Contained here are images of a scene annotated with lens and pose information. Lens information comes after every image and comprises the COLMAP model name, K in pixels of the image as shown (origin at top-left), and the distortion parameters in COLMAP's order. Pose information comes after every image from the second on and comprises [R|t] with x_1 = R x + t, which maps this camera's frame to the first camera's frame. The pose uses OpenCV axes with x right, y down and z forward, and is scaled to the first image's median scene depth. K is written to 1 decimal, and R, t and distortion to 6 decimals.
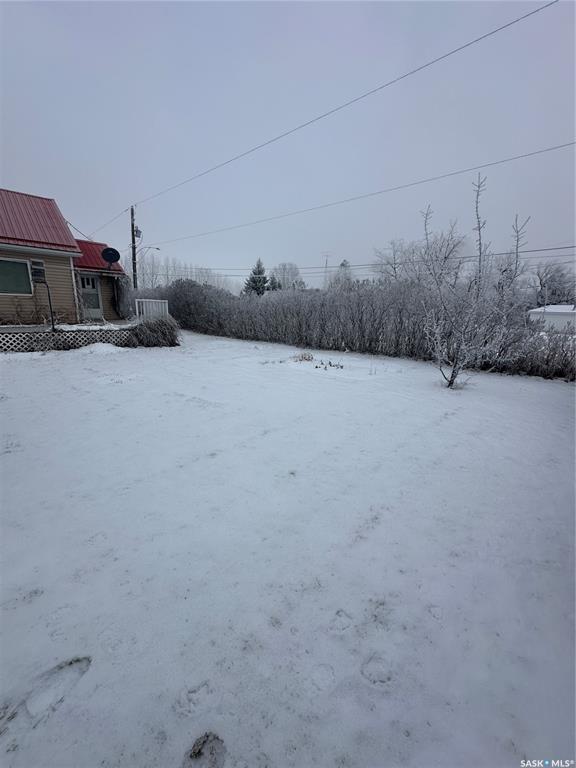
lens RADIAL K [[305.9, 0, 288.0], [0, 305.9, 384.4], [0, 0, 1]] dist [-0.002120, -0.000465]
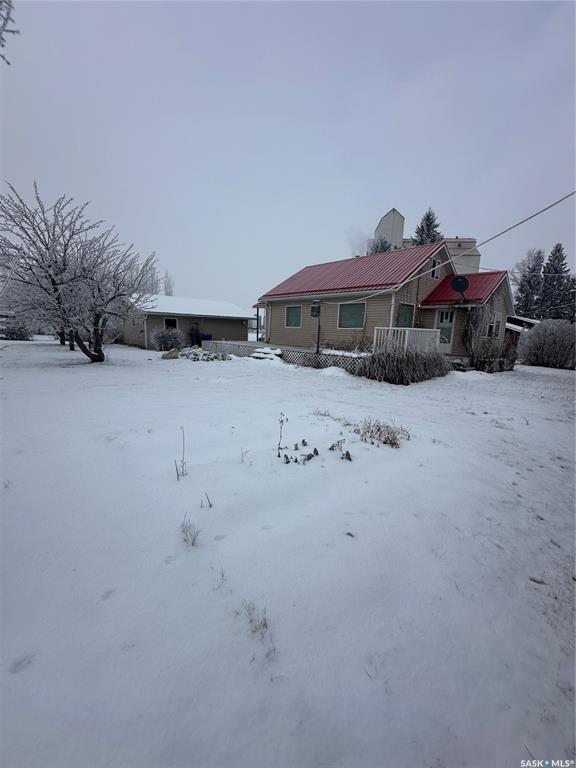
lens RADIAL K [[305.9, 0, 288.2], [0, 305.9, 383.8], [0, 0, 1]] dist [-0.002120, -0.000465]
pose [[-0.004347, 0.132198, -0.991214, 0.450906], [-0.282846, 0.950584, 0.128020, -0.157299], [0.959156, 0.280917, 0.033259, 0.755601]]
